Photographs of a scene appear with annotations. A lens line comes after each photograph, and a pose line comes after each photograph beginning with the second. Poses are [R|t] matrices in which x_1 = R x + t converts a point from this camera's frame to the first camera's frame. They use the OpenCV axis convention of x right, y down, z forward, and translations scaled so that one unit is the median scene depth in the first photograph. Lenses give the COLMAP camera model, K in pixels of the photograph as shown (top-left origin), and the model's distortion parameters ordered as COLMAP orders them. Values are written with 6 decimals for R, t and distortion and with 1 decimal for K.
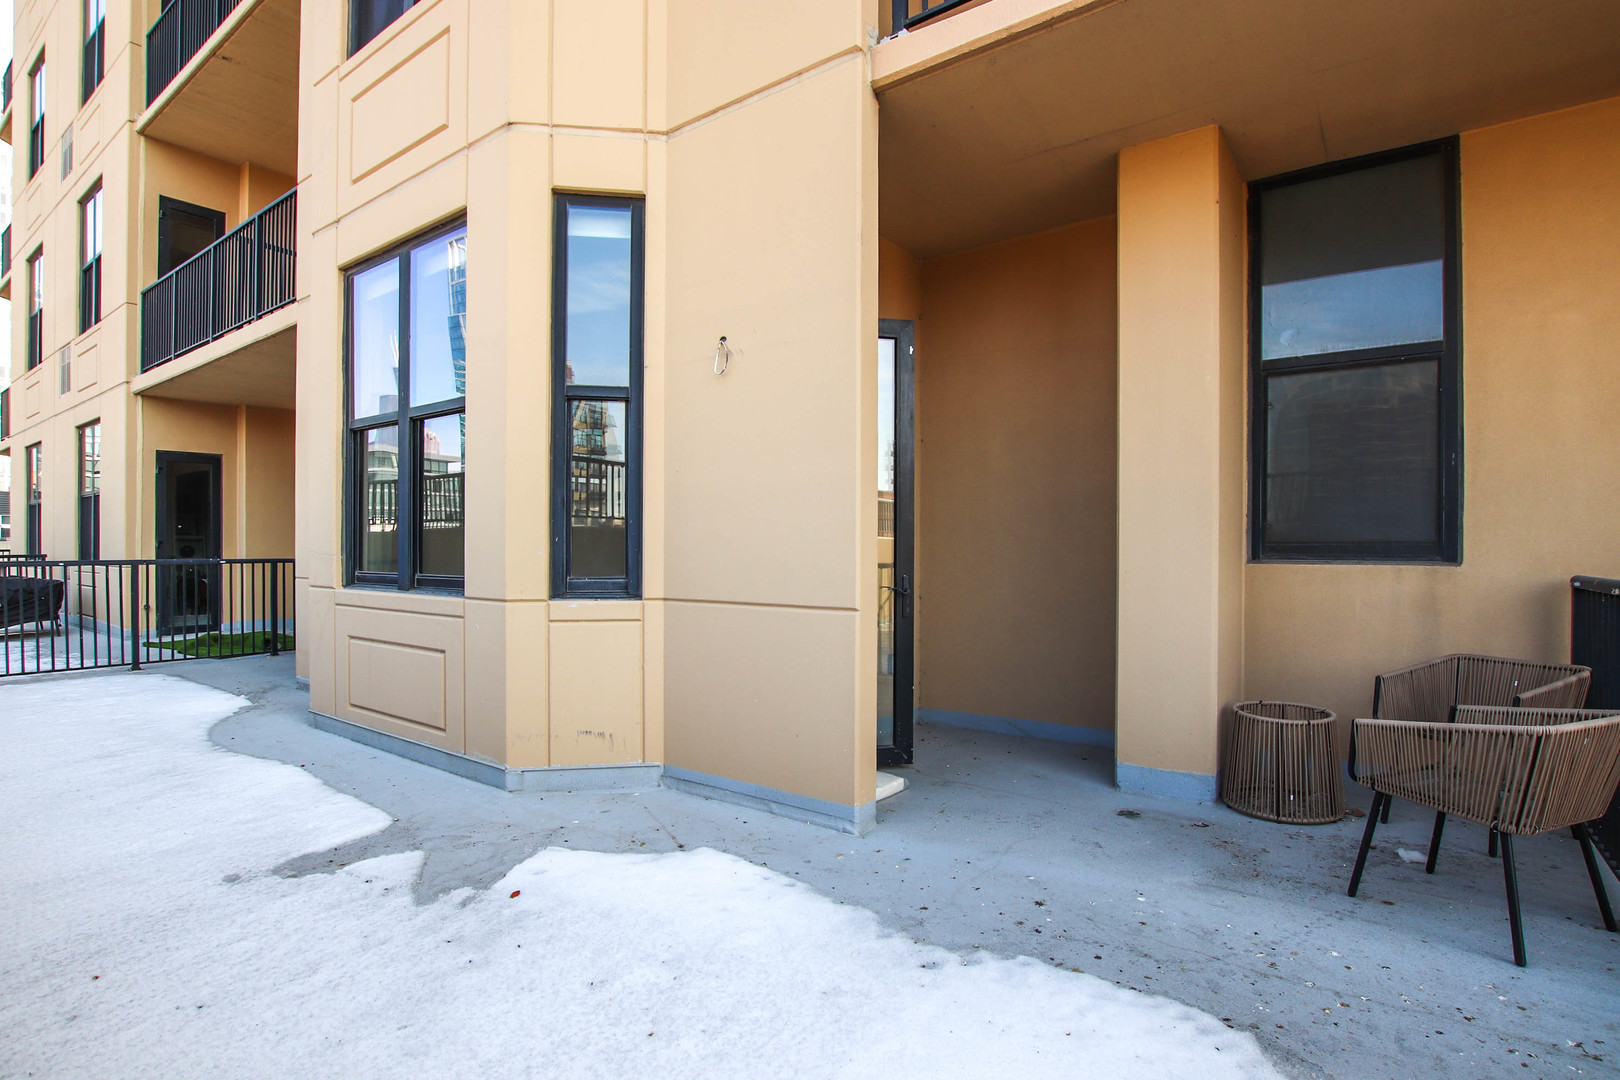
lens RADIAL K [[747.6, 0, 859.4], [0, 747.6, 554.8], [0, 0, 1]] dist [-0.013094, 0.001004]
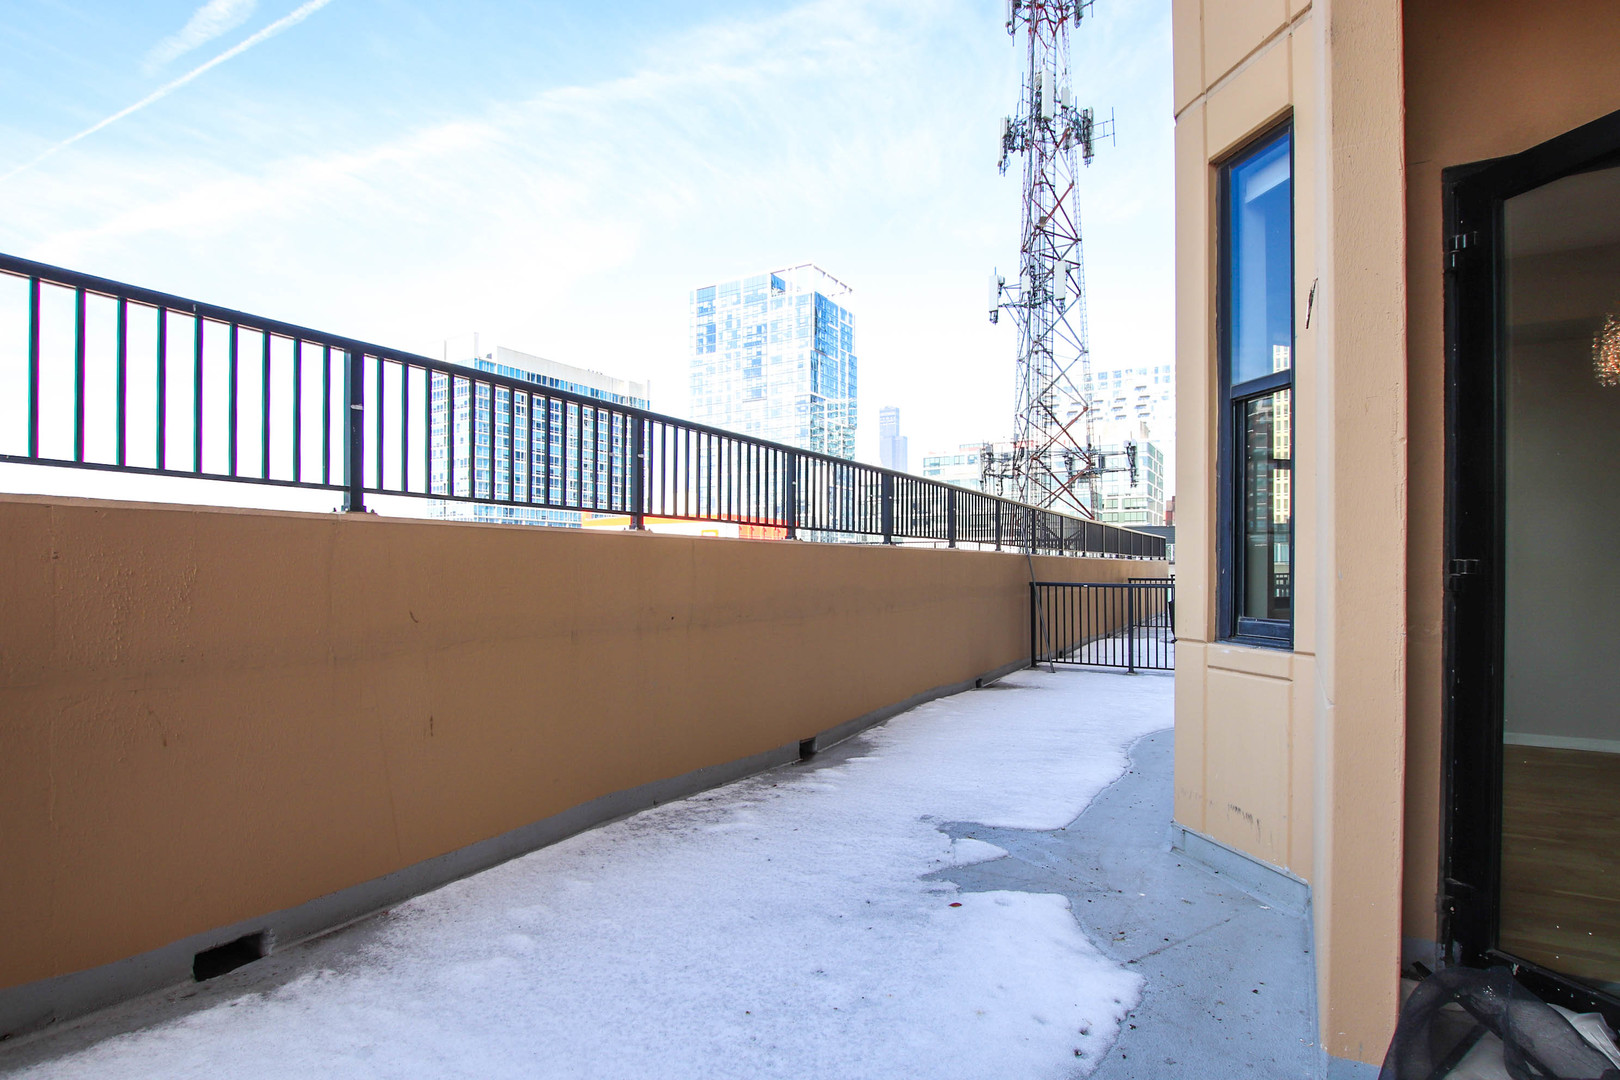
lens RADIAL K [[784.1, 0, 811.8], [0, 784.1, 568.2], [0, 0, 1]] dist [-0.002186, -0.000113]
pose [[0.108894, -0.007616, -0.994024, 0.441326], [-0.001991, 0.999967, -0.007879, -0.016711], [0.994051, 0.002837, 0.108875, 0.449936]]
